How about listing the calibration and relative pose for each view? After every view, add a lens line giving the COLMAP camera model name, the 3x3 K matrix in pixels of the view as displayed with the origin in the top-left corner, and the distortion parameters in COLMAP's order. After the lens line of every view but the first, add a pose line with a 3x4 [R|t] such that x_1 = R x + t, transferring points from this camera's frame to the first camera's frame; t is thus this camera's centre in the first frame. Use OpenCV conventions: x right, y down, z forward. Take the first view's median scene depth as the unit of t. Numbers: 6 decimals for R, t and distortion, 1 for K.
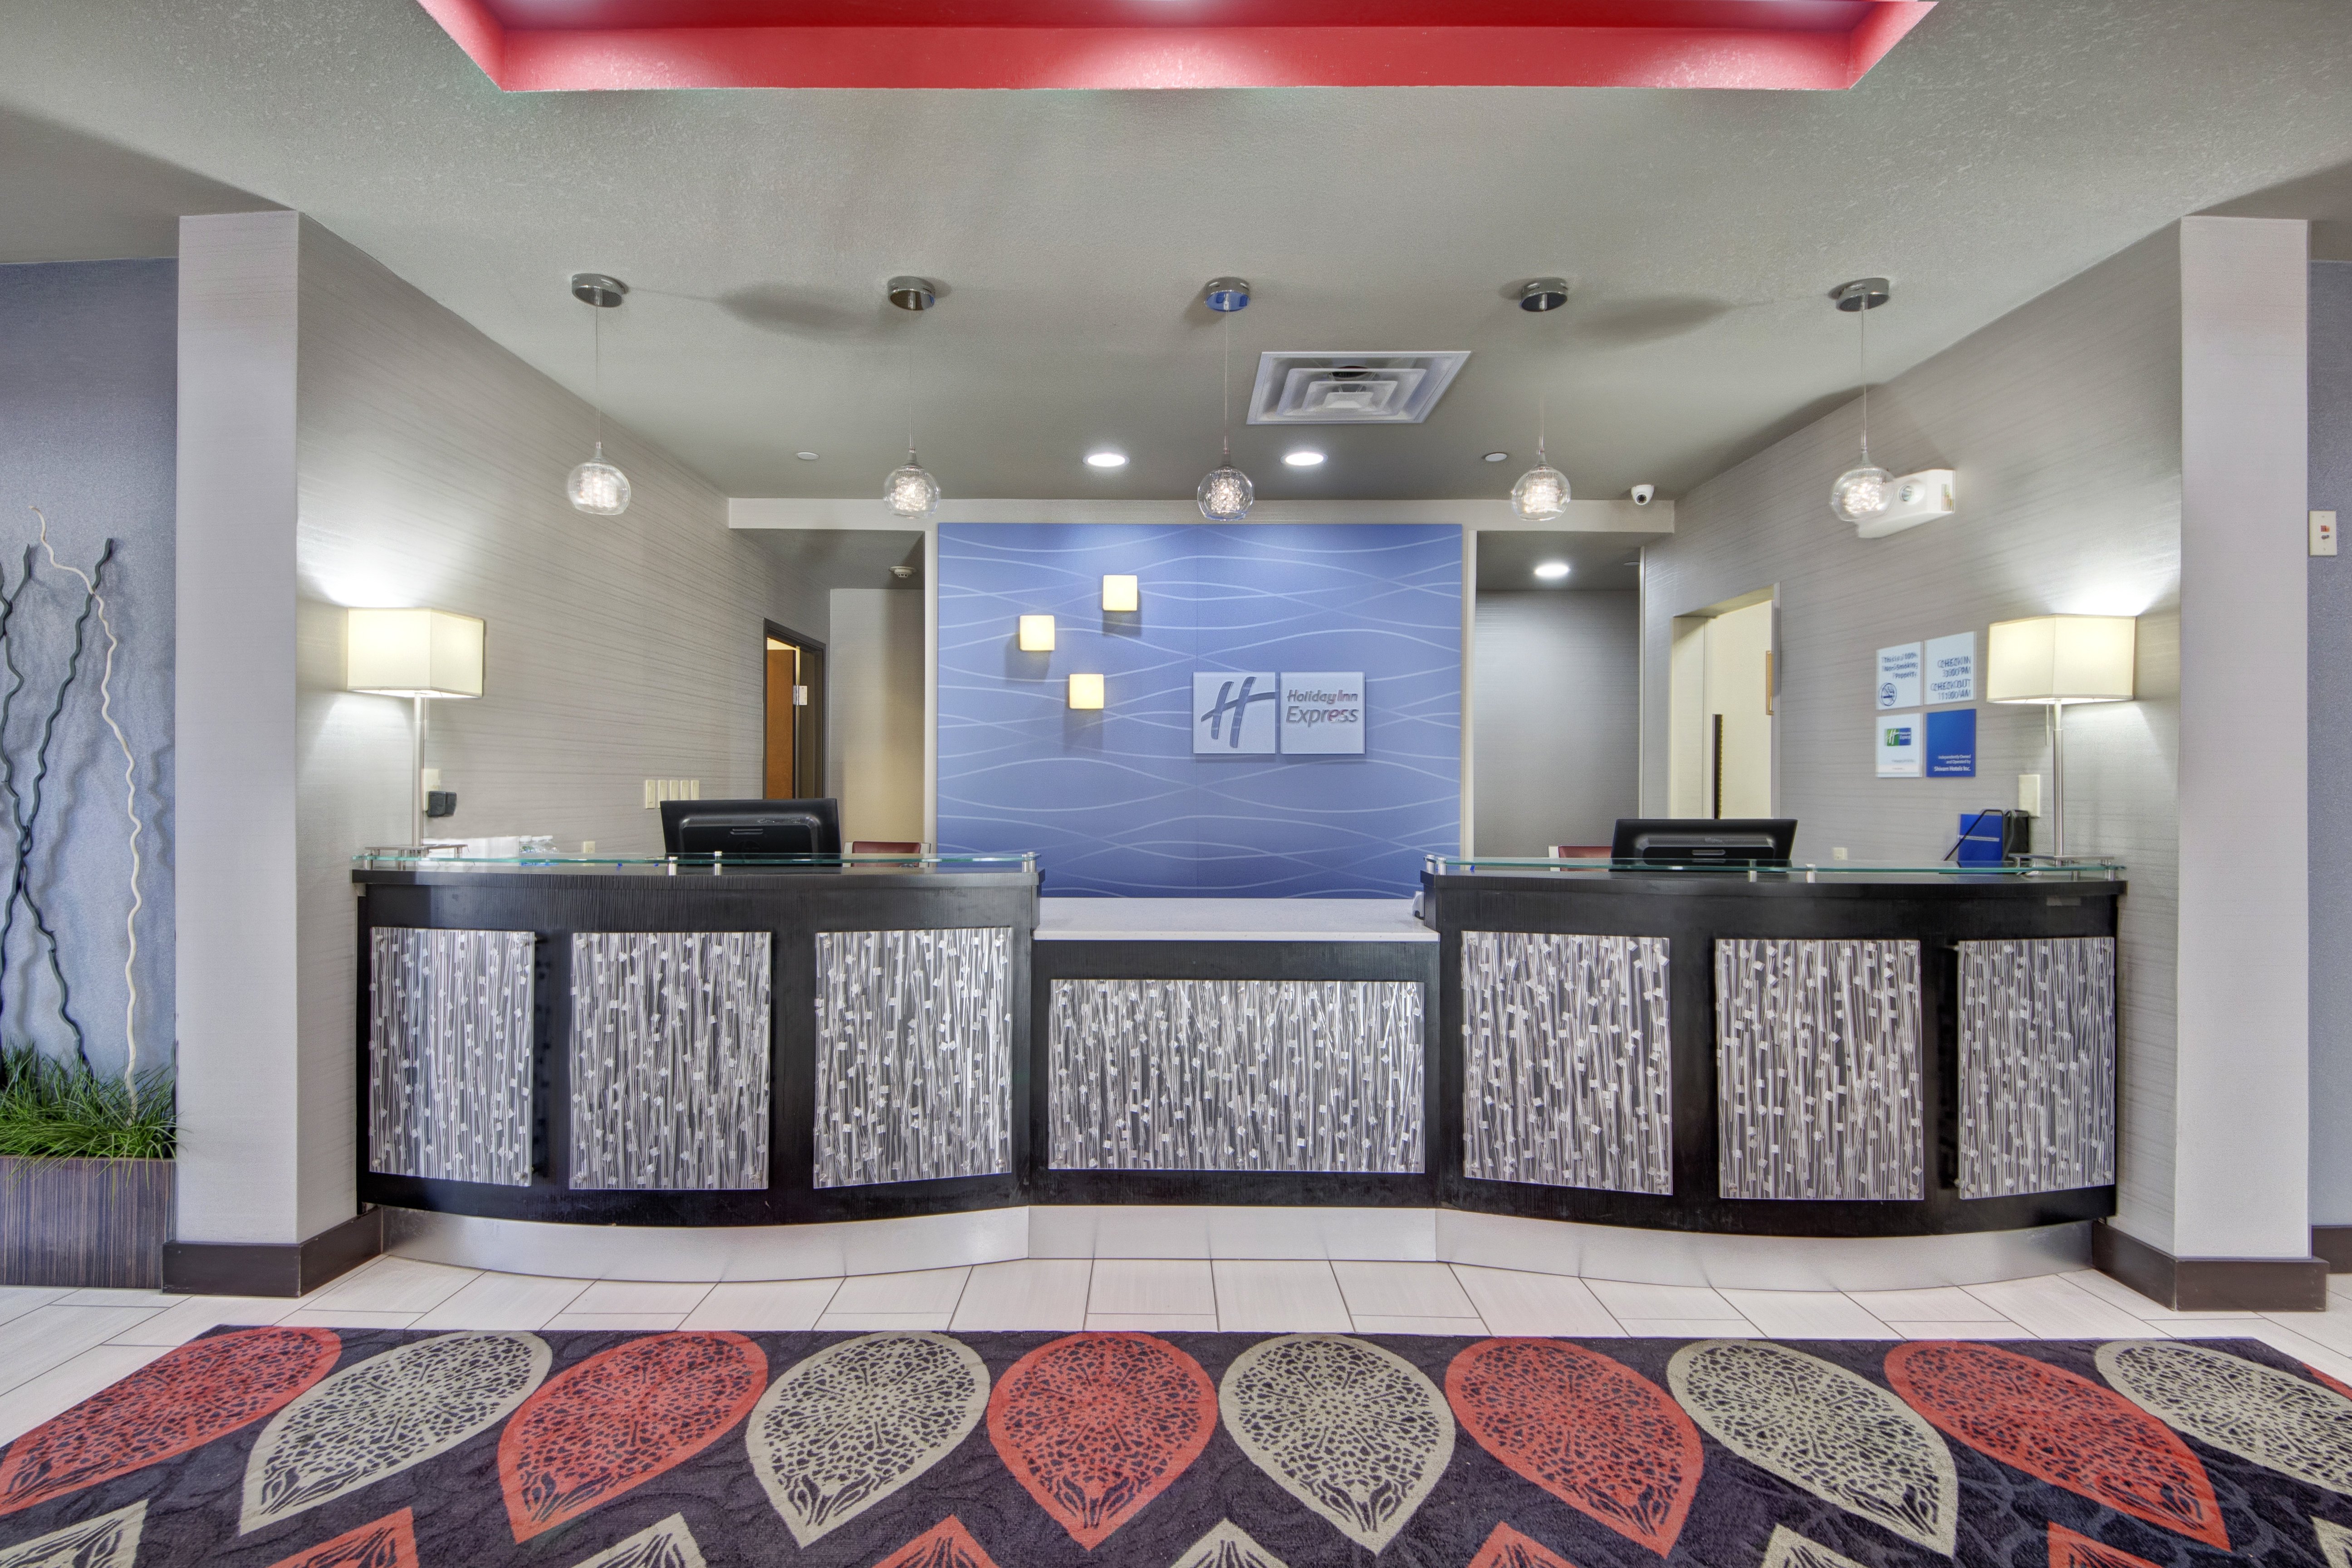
lens RADIAL K [[1082.0, 0, 1172.8], [0, 1082.0, 783.8], [0, 0, 1]] dist [0.013309, -0.002446]
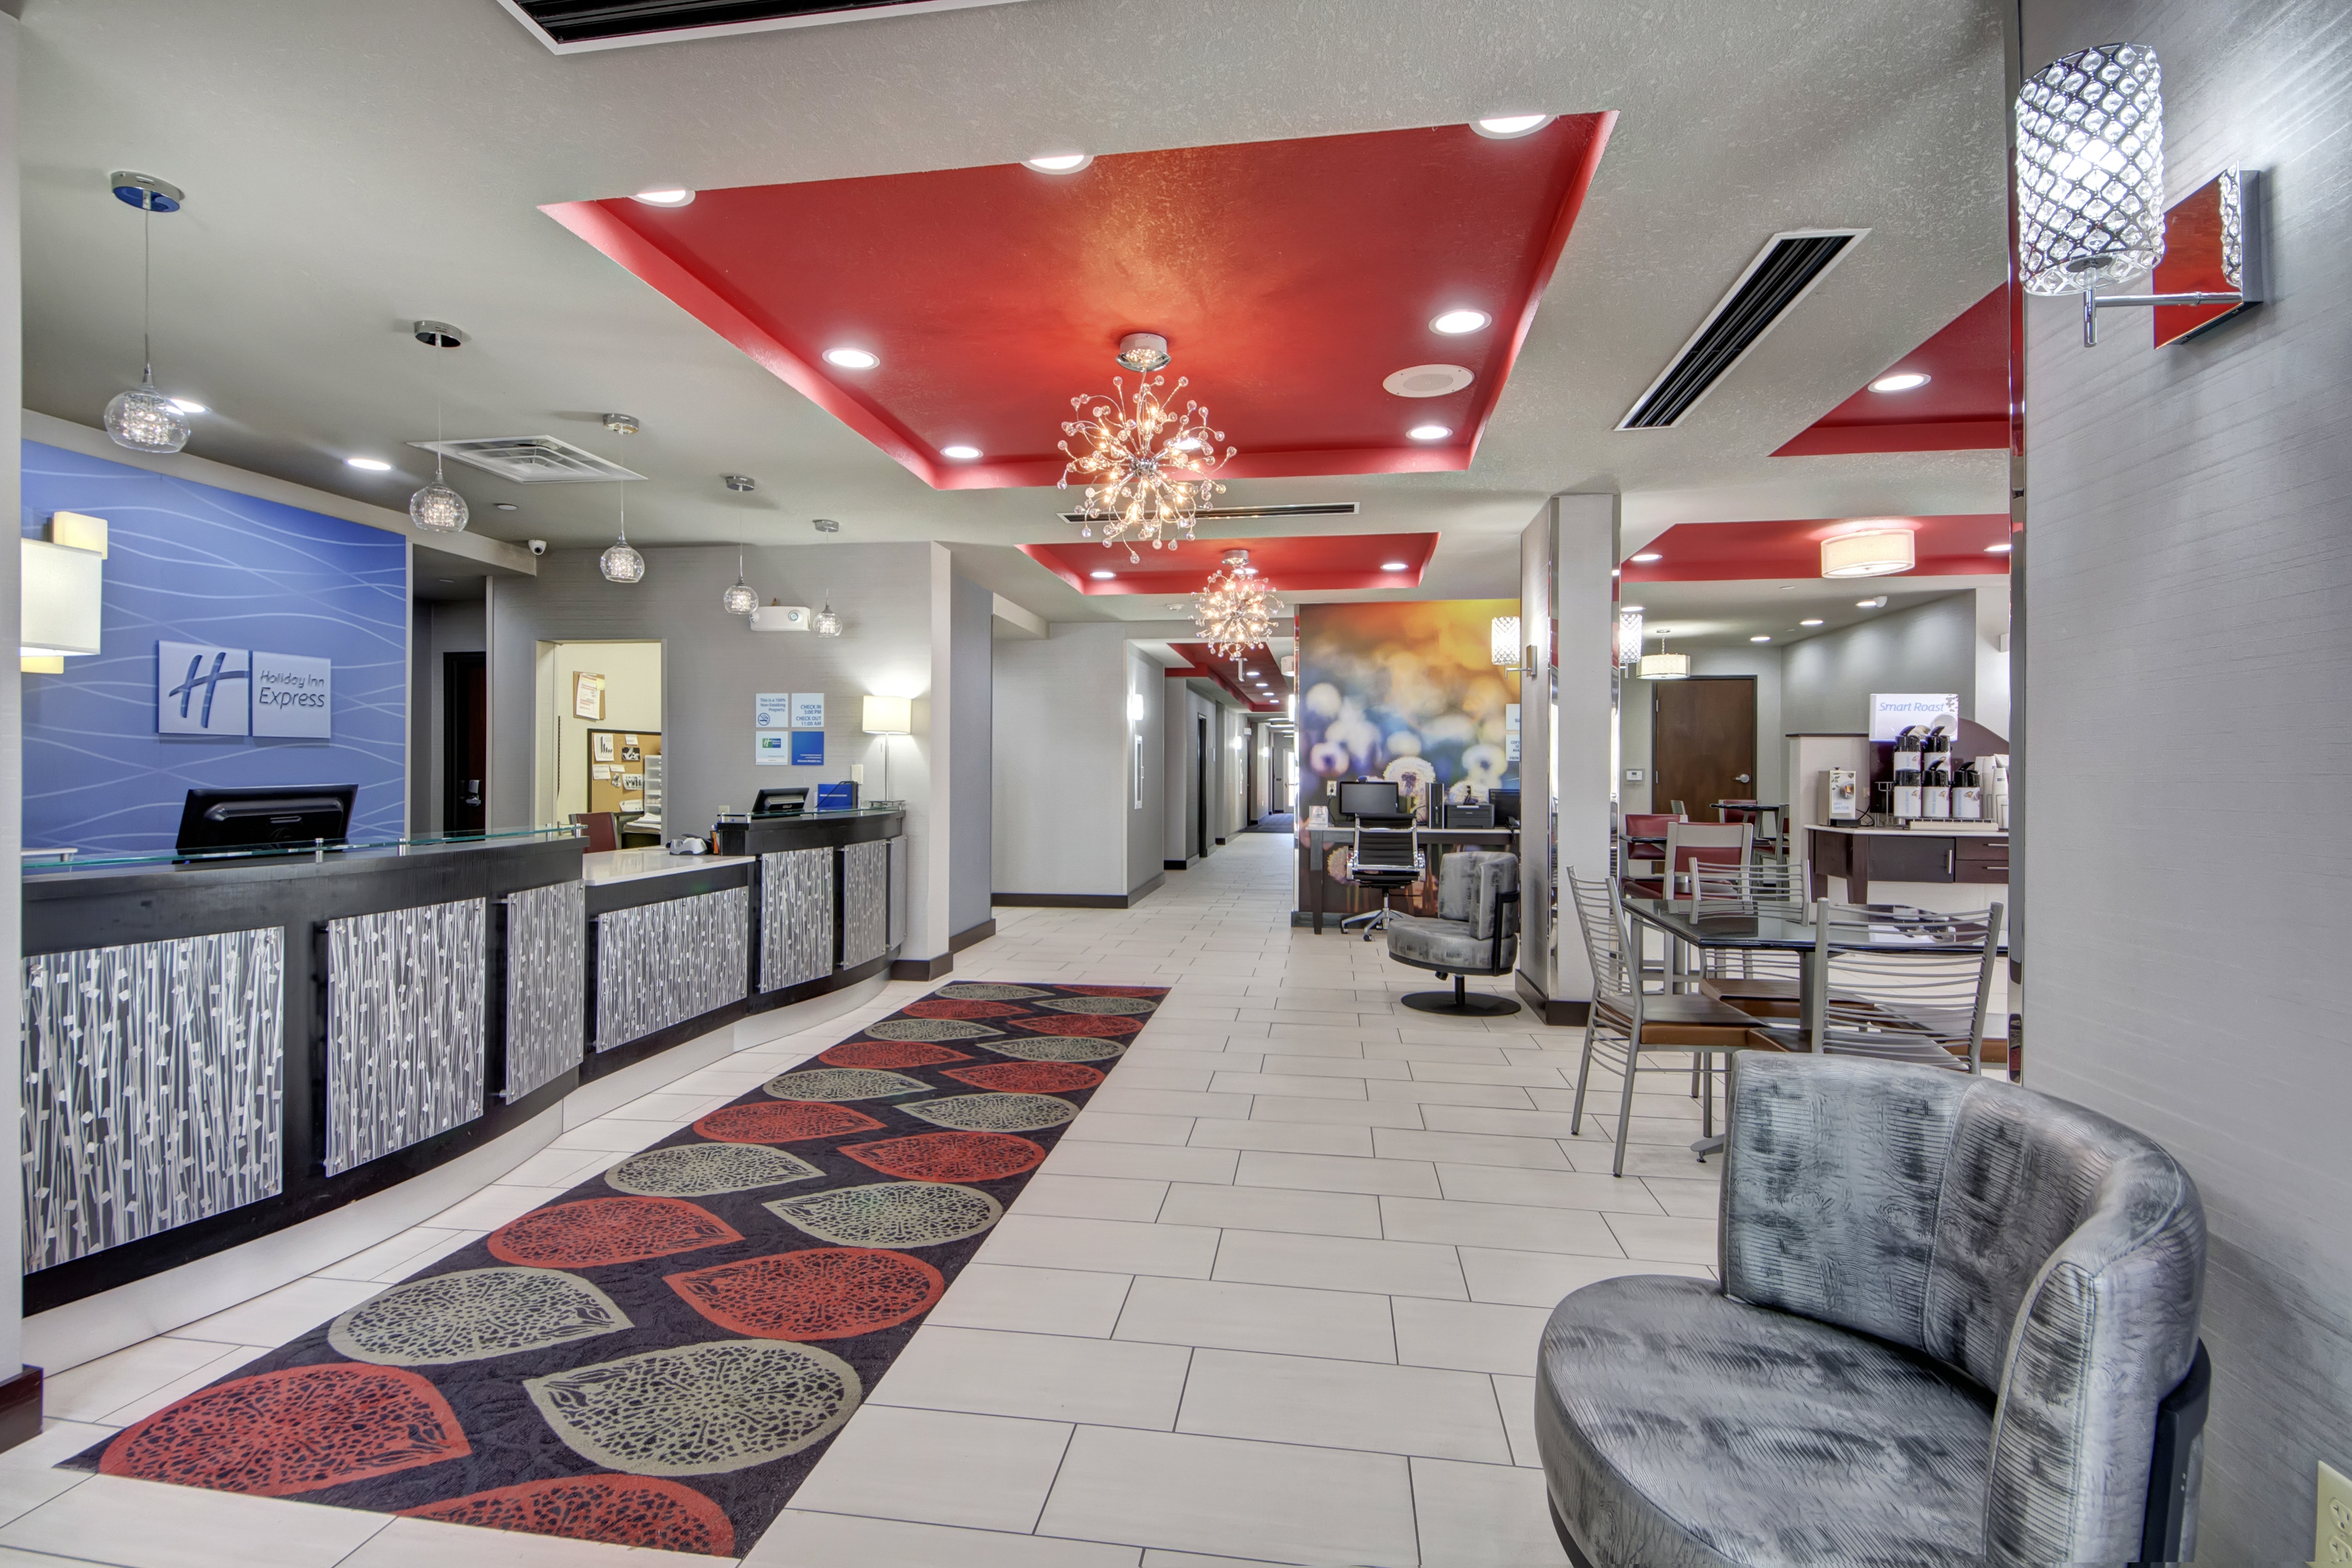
lens RADIAL K [[1082.0, 0, 1175.4], [0, 1082.0, 775.0], [0, 0, 1]] dist [0.013309, -0.002446]
pose [[0.144205, -0.005075, 0.989535, -1.415552], [-0.006633, 0.999959, 0.006095, -0.007308], [-0.989526, -0.007443, 0.144165, 0.088707]]
